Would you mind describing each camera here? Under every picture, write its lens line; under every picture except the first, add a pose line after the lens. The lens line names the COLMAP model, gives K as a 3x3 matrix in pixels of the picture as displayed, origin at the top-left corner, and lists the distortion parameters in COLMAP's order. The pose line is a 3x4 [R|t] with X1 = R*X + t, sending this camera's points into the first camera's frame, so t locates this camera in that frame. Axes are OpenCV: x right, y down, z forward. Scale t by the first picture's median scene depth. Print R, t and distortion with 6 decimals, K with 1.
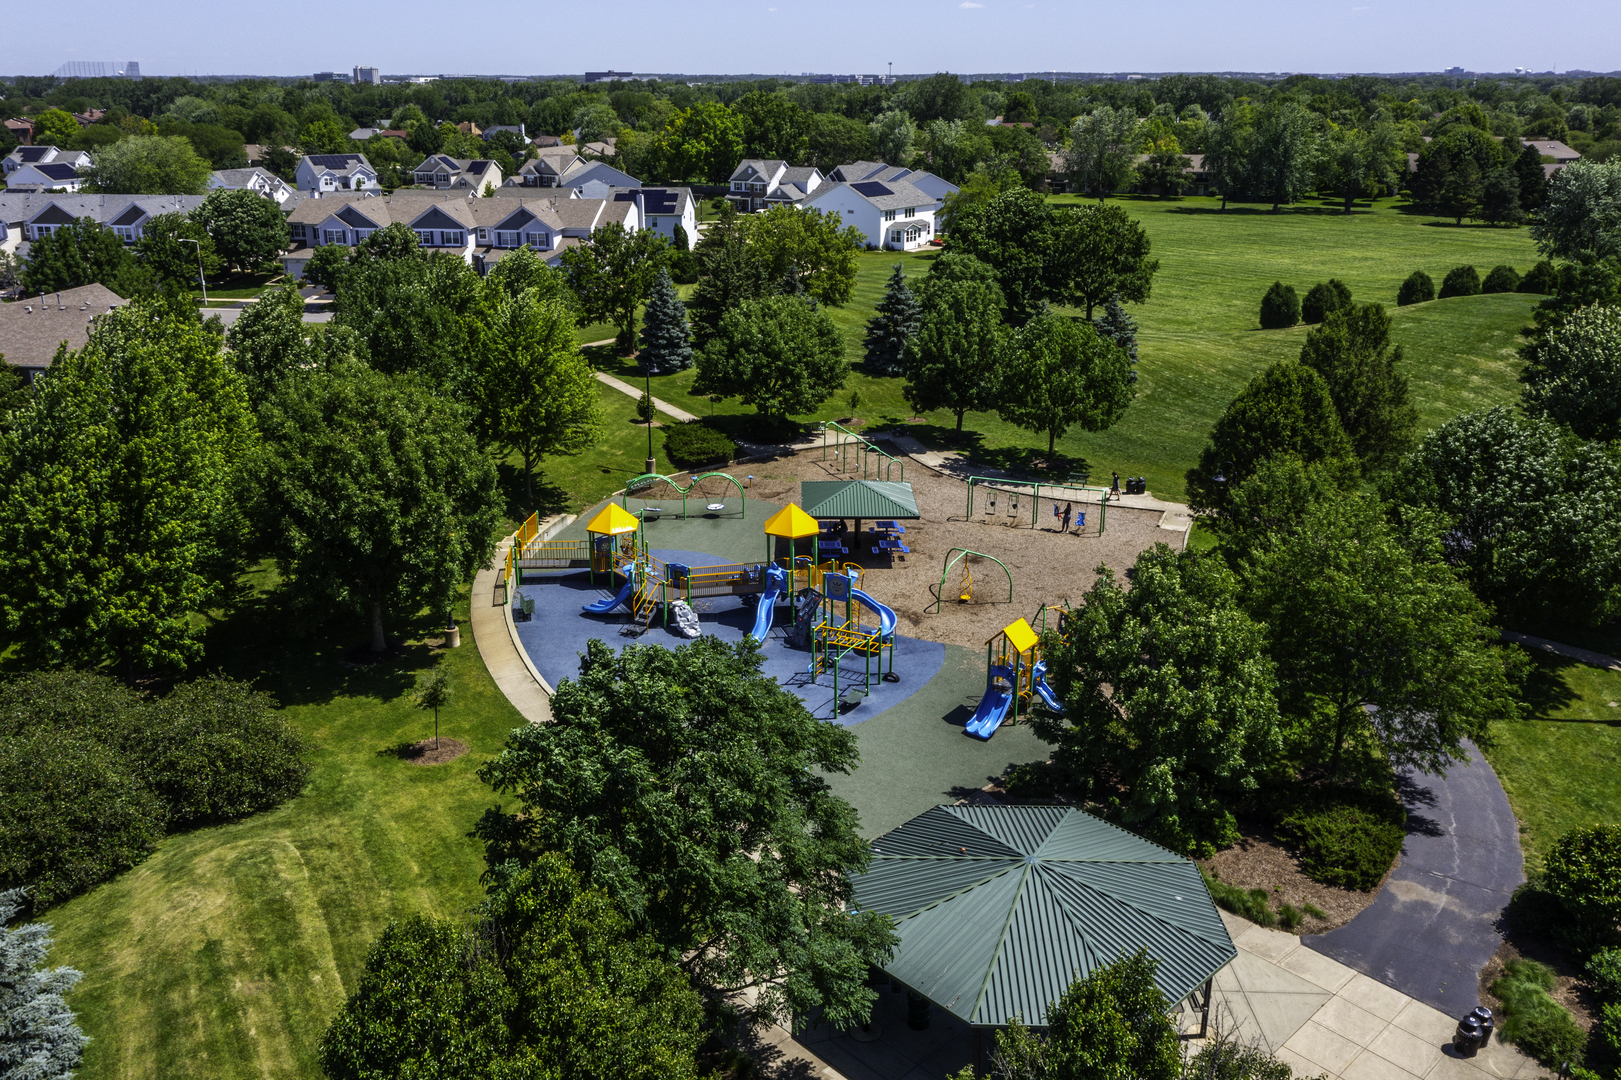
lens RADIAL K [[1332.4, 0, 766.9], [0, 1332.4, 512.8], [0, 0, 1]] dist [-0.012651, 0.027604]
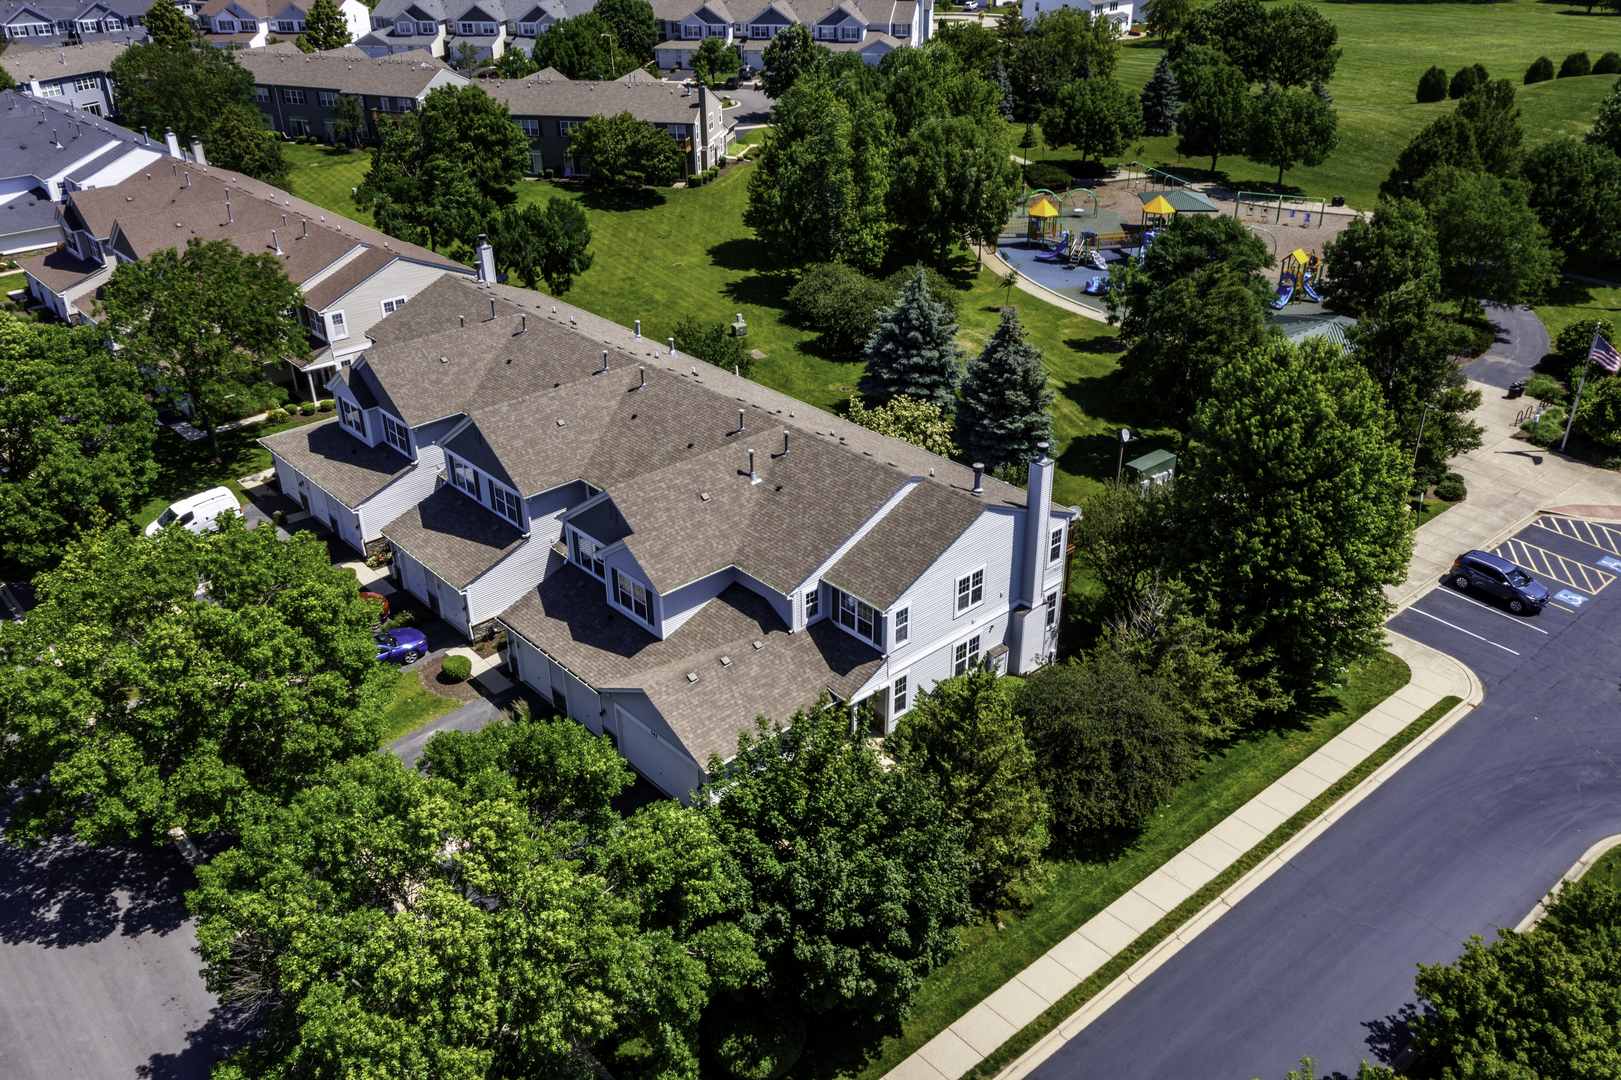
lens RADIAL K [[1332.4, 0, 806.0], [0, 1332.4, 552.9], [0, 0, 1]] dist [-0.012651, 0.027604]
pose [[0.999270, 0.011820, -0.036333, -0.251992], [-0.005246, 0.984385, 0.175953, 0.100287], [0.037846, -0.175634, 0.983728, -0.559648]]
